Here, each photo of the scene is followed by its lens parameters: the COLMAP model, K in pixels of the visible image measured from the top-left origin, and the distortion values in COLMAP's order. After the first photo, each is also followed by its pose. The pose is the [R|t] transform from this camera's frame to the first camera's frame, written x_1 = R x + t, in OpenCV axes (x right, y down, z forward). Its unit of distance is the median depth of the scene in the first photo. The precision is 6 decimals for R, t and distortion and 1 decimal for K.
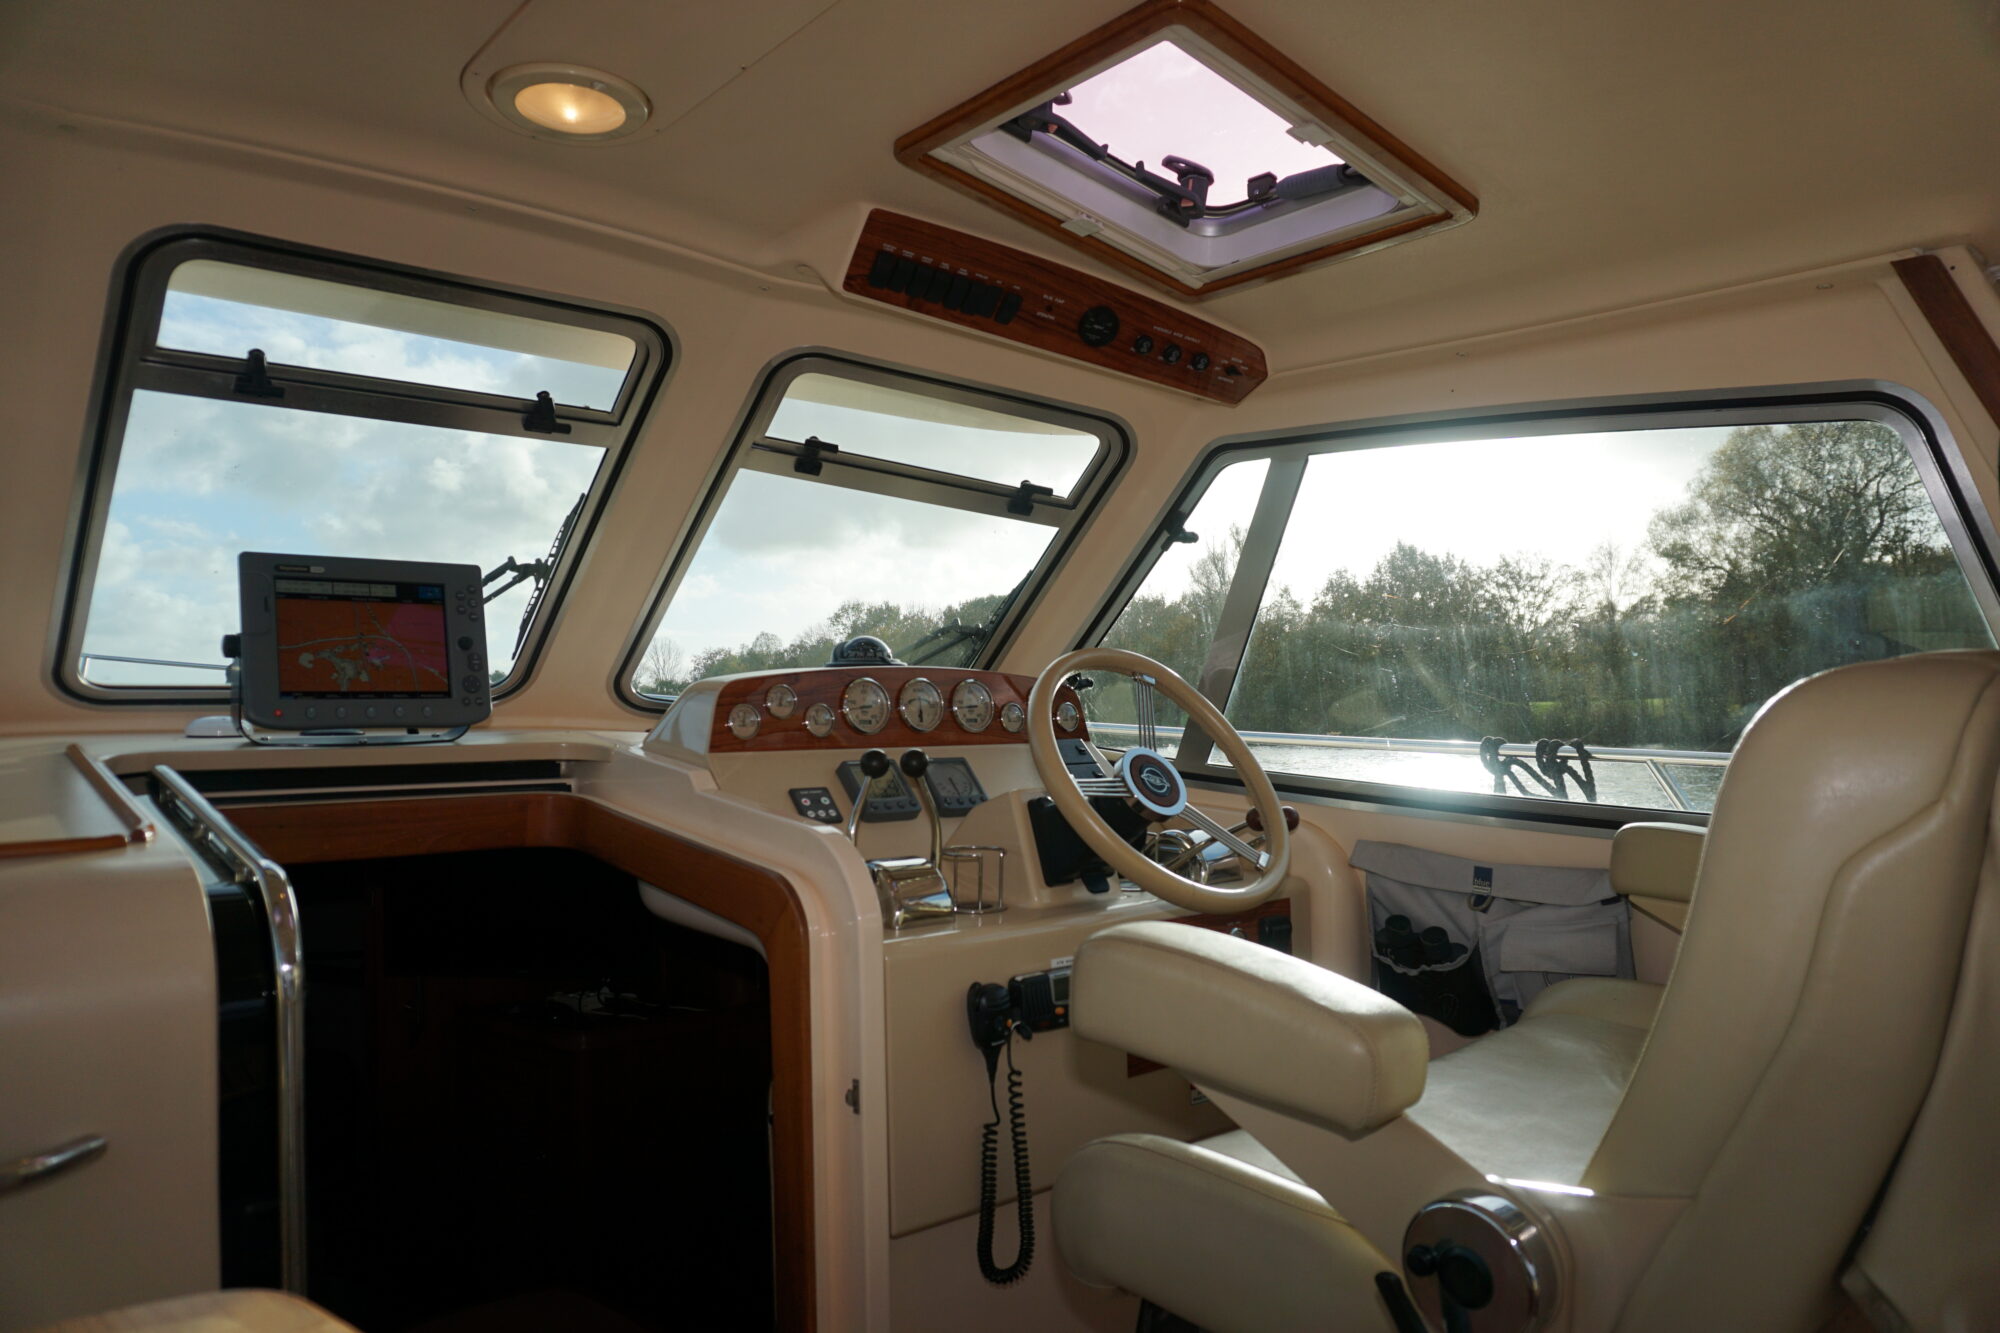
lens RADIAL K [[1351.8, 0, 996.5], [0, 1351.8, 663.9], [0, 0, 1]] dist [-0.040721, 0.029537]
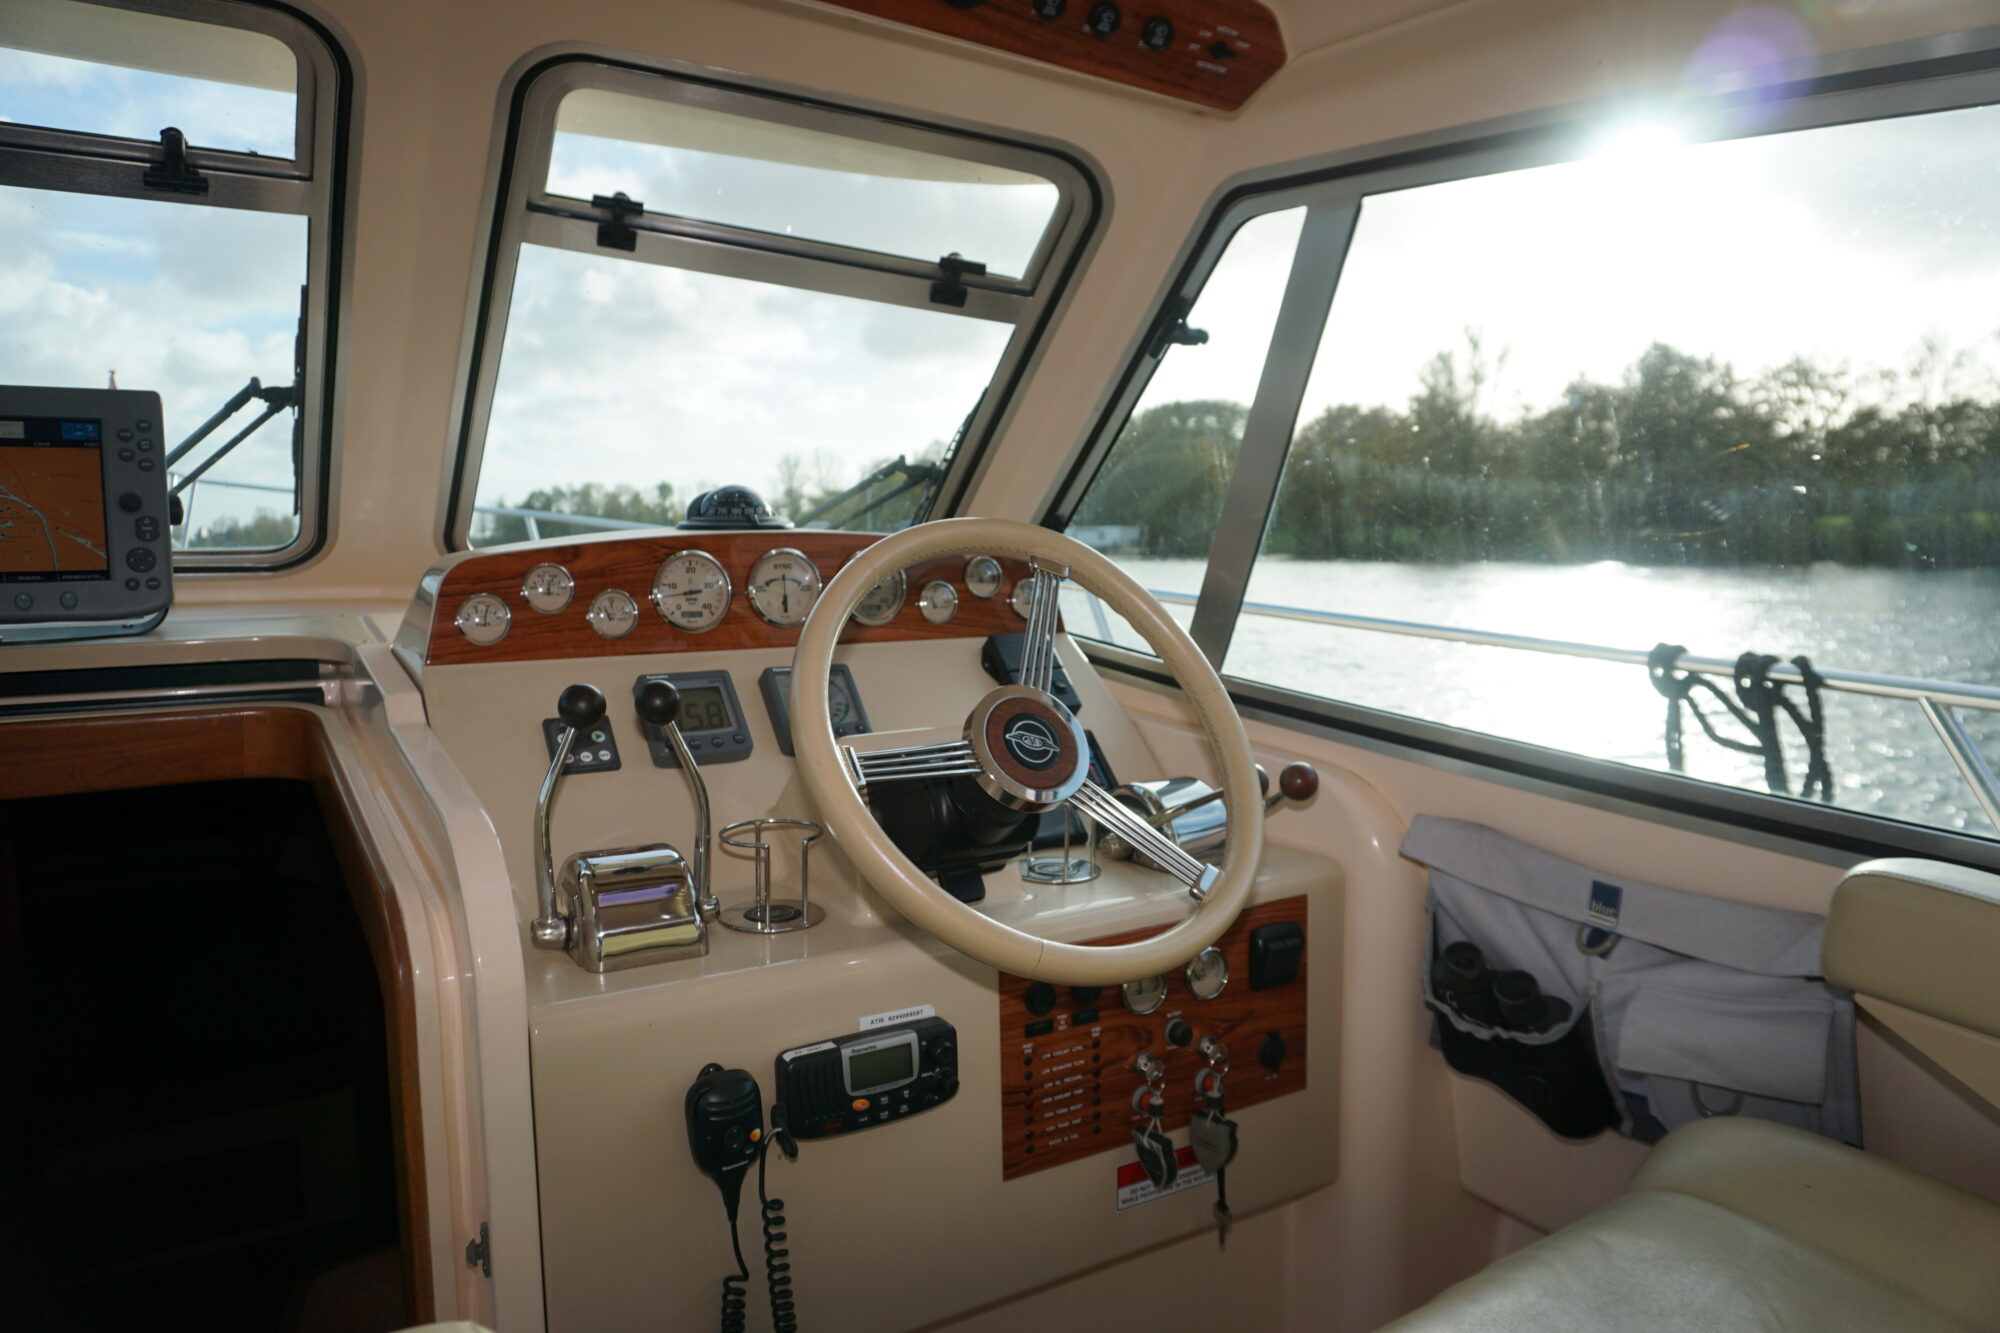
lens RADIAL K [[1351.8, 0, 996.5], [0, 1351.8, 663.9], [0, 0, 1]] dist [-0.040721, 0.029537]
pose [[0.987709, 0.023904, -0.154464, 0.172288], [-0.002491, 0.990518, 0.137359, -0.028708], [0.156283, -0.135286, 0.978403, 0.359534]]
